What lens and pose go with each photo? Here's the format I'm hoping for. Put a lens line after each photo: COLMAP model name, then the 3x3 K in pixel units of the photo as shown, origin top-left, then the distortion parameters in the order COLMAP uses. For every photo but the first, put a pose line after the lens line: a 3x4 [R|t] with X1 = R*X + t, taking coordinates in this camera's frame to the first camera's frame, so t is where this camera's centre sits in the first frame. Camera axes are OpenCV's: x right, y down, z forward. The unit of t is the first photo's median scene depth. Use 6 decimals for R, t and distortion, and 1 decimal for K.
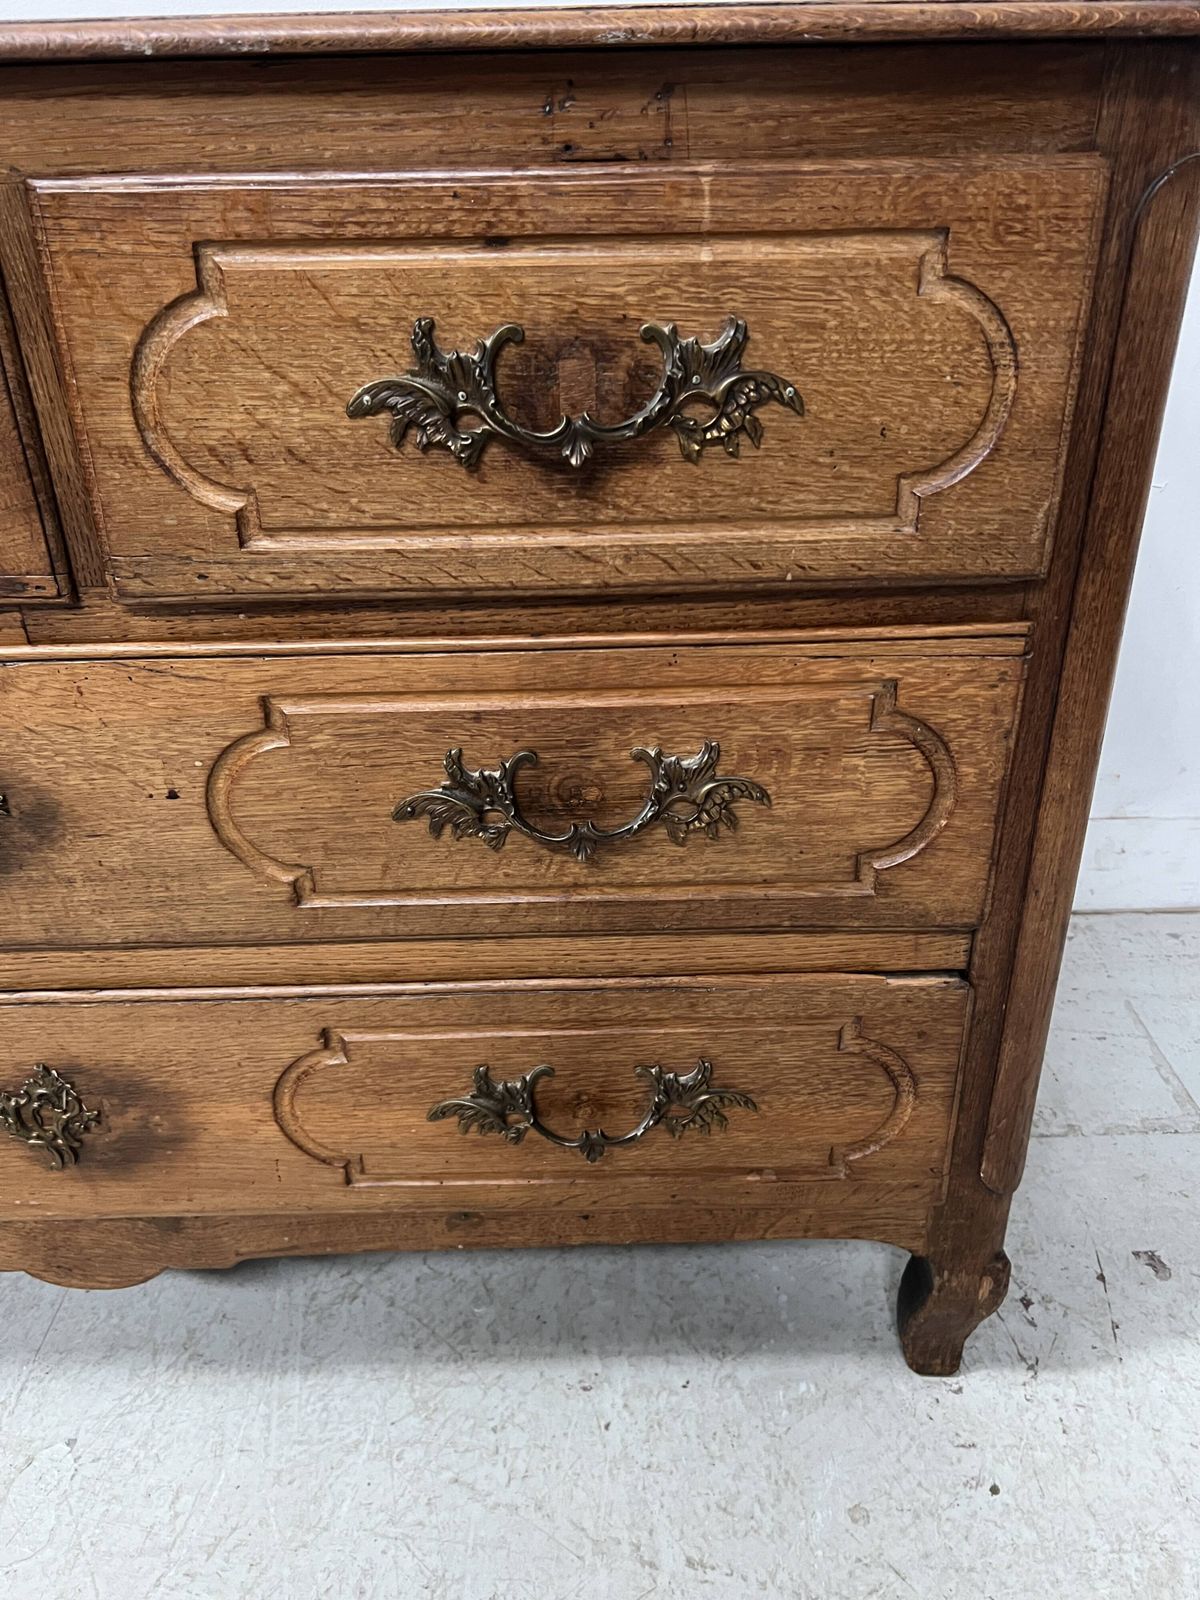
lens RADIAL K [[1204.6, 0, 607.5], [0, 1204.6, 797.1], [0, 0, 1]] dist [0.041335, -0.047103]
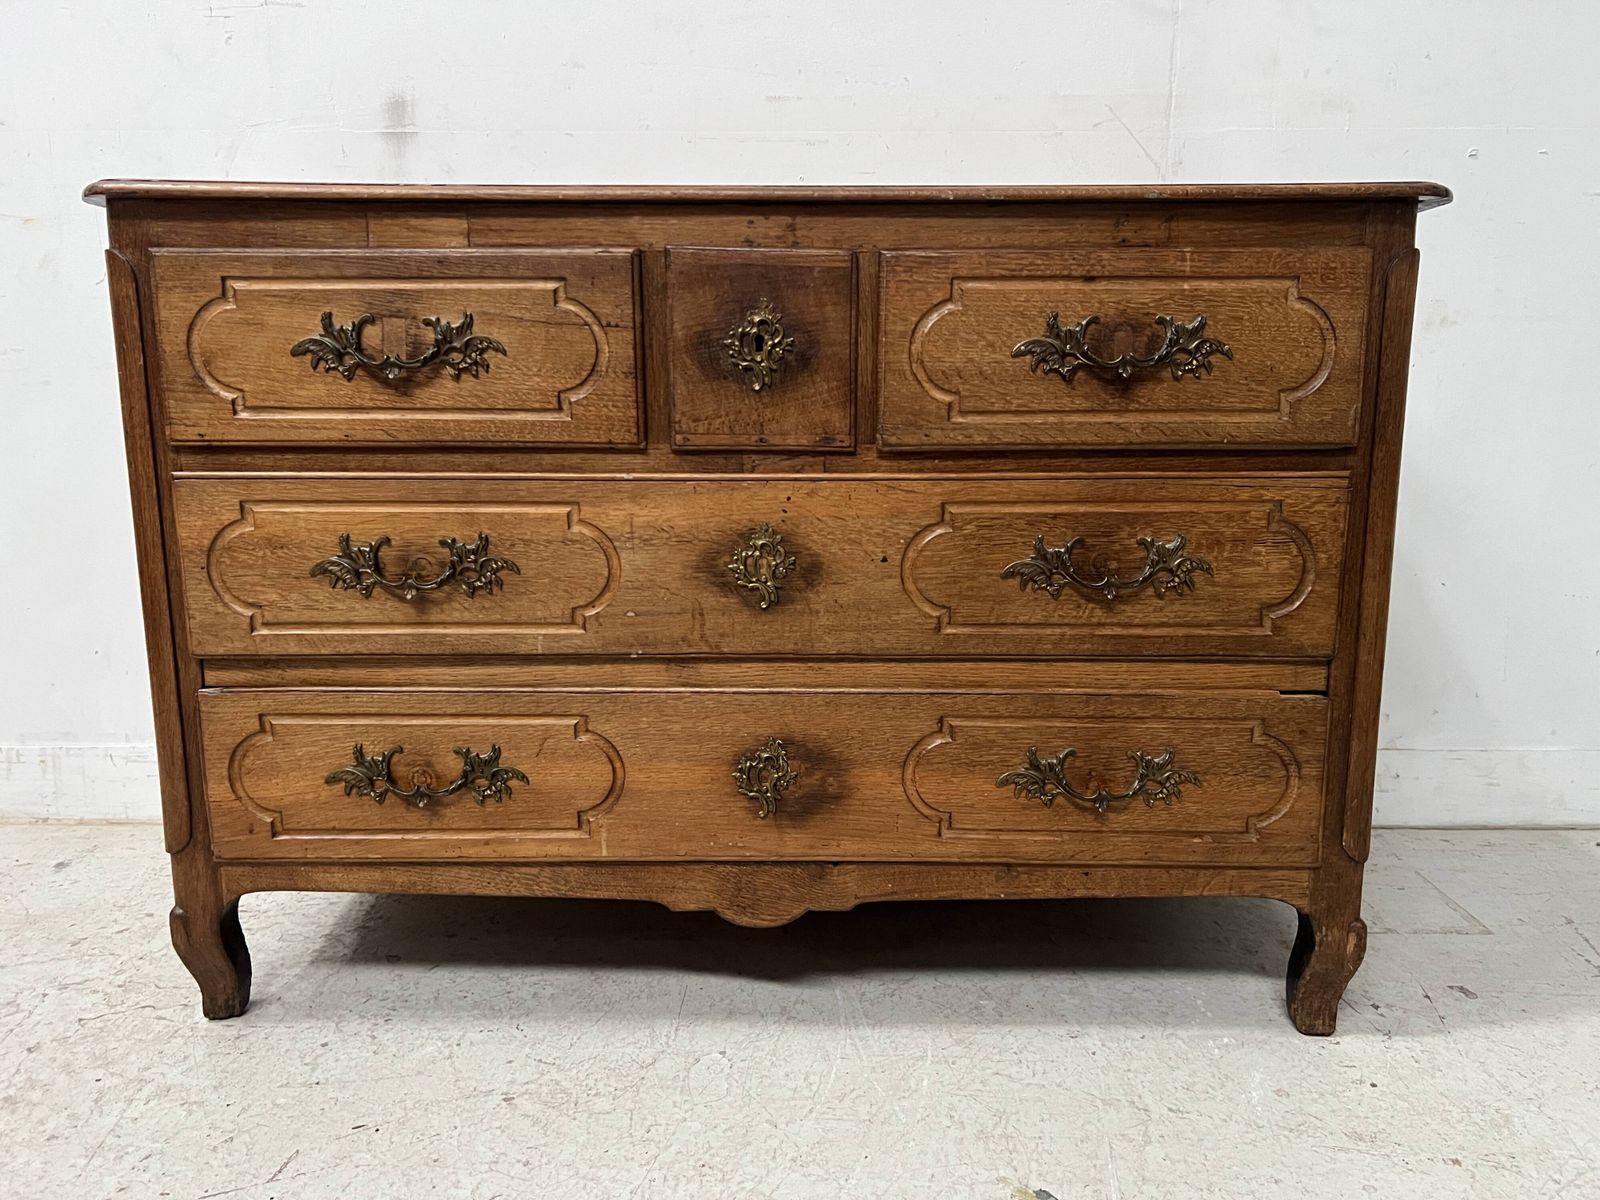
lens RADIAL K [[1204.6, 0, 806.6], [0, 1204.6, 609.8], [0, 0, 1]] dist [0.041335, -0.047103]
pose [[0.999618, 0.020916, -0.018042, -0.445372], [-0.025402, 0.952662, -0.302967, 0.631761], [0.010851, 0.303310, 0.952830, -0.726674]]
